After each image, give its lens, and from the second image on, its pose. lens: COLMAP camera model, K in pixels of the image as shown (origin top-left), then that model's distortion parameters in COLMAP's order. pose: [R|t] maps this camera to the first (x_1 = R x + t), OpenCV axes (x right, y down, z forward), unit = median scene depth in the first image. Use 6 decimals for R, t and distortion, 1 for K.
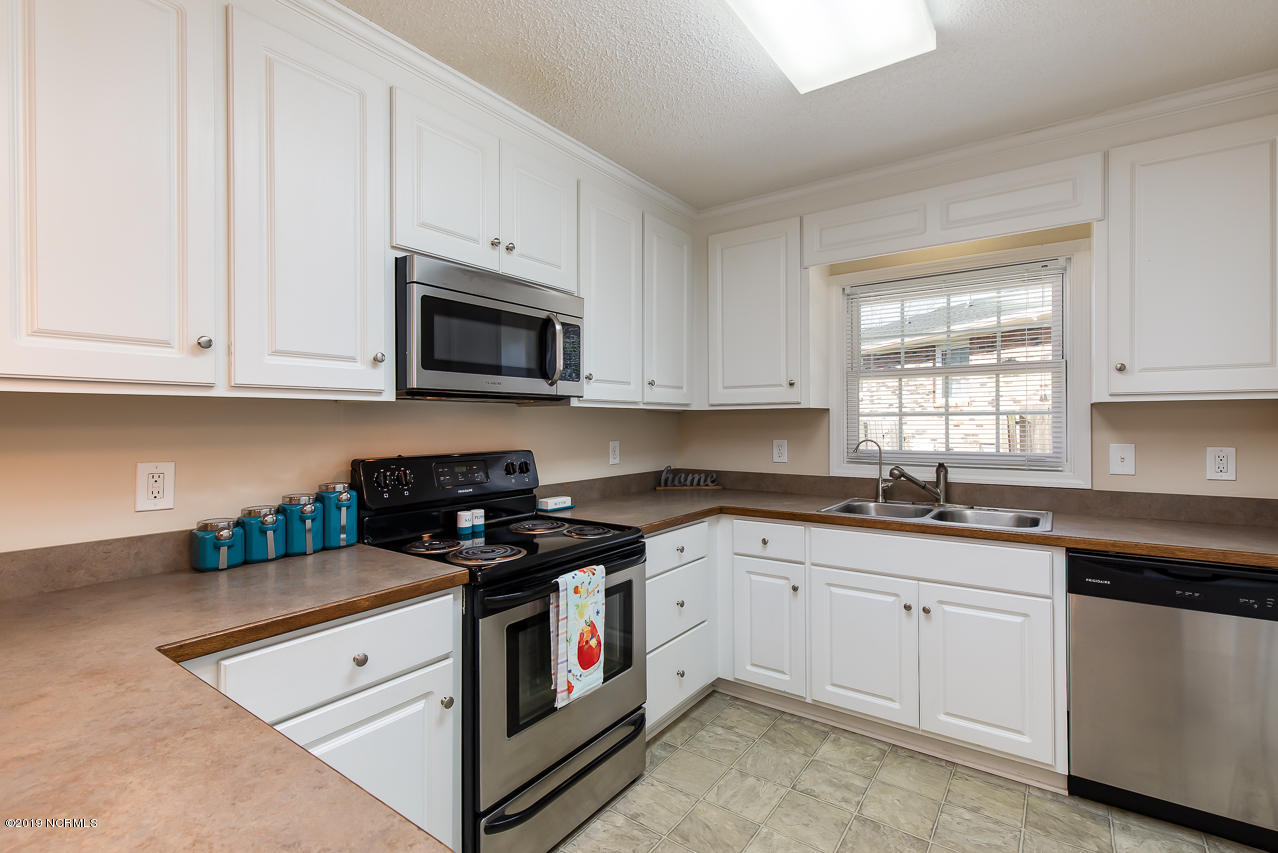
lens RADIAL K [[581.6, 0, 645.7], [0, 581.6, 426.5], [0, 0, 1]] dist [0.009409, -0.001103]
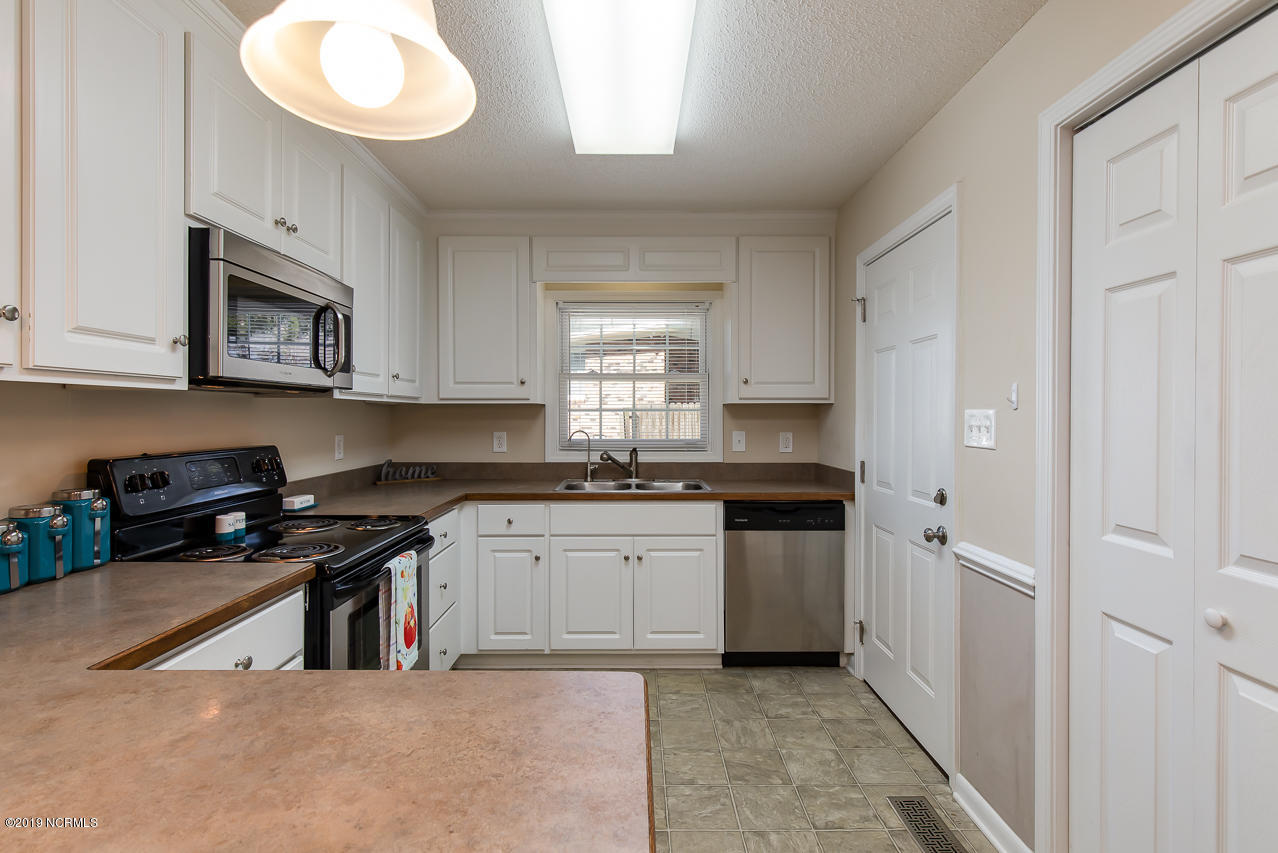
lens RADIAL K [[597.0, 0, 626.4], [0, 597.0, 419.8], [0, 0, 1]] dist [0.012951, -0.000003]
pose [[0.819202, 0.000079, 0.573505, -0.330017], [0.000926, 0.999999, -0.001460, 0.002659], [-0.573504, 0.001727, 0.819201, -0.098769]]
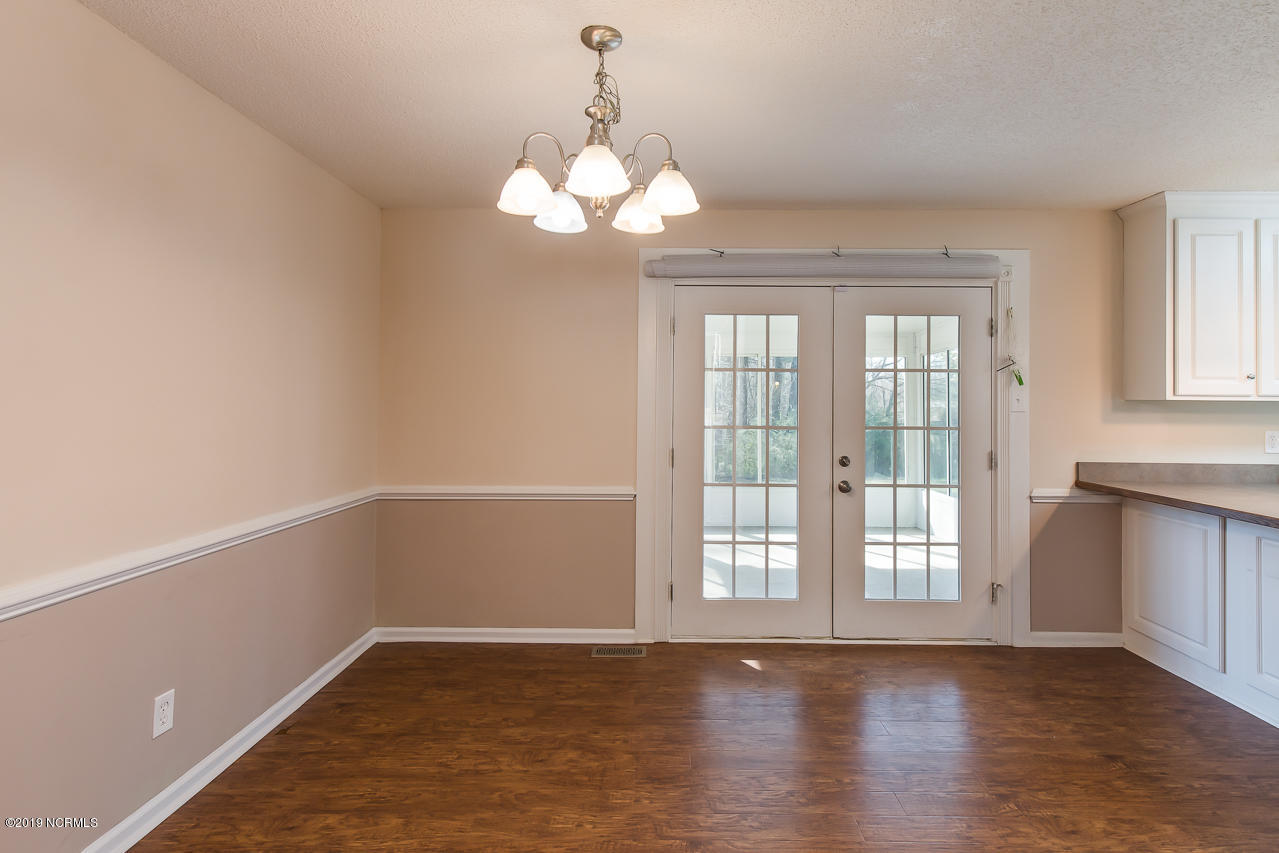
lens RADIAL K [[642.3, 0, 679.4], [0, 642.3, 392.9], [0, 0, 1]] dist [0.005220, 0.000268]
pose [[0.579451, -0.003455, -0.815000, -0.117975], [-0.017633, 0.999704, -0.016775, -0.000050], [0.814817, 0.024091, 0.579218, -1.520703]]
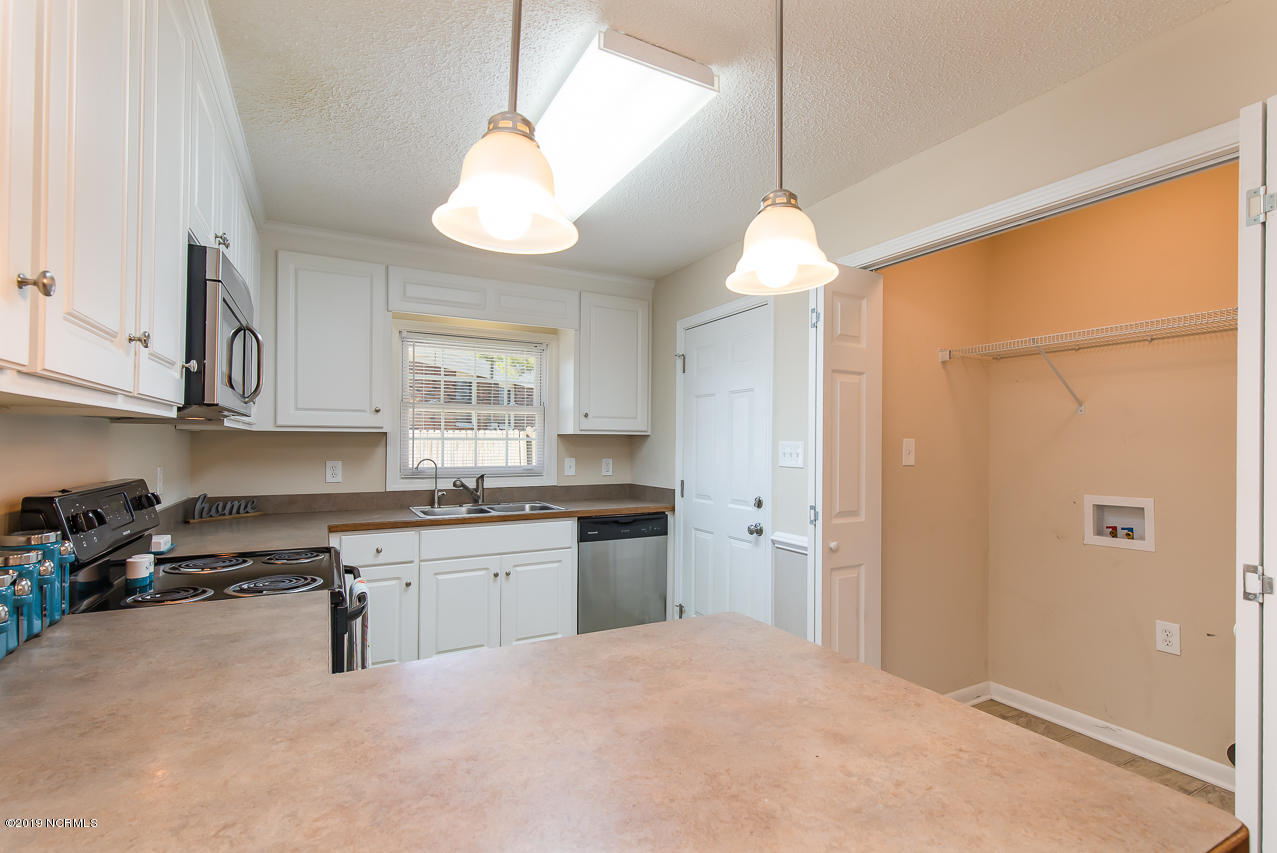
lens RADIAL K [[591.0, 0, 638.8], [0, 591.0, 443.5], [0, 0, 1]] dist [0.011174, -0.000656]
pose [[0.445884, 0.005708, 0.895073, -0.716023], [0.000915, 0.999976, -0.006832, -0.001216], [-0.895090, 0.003866, 0.445868, 0.043501]]
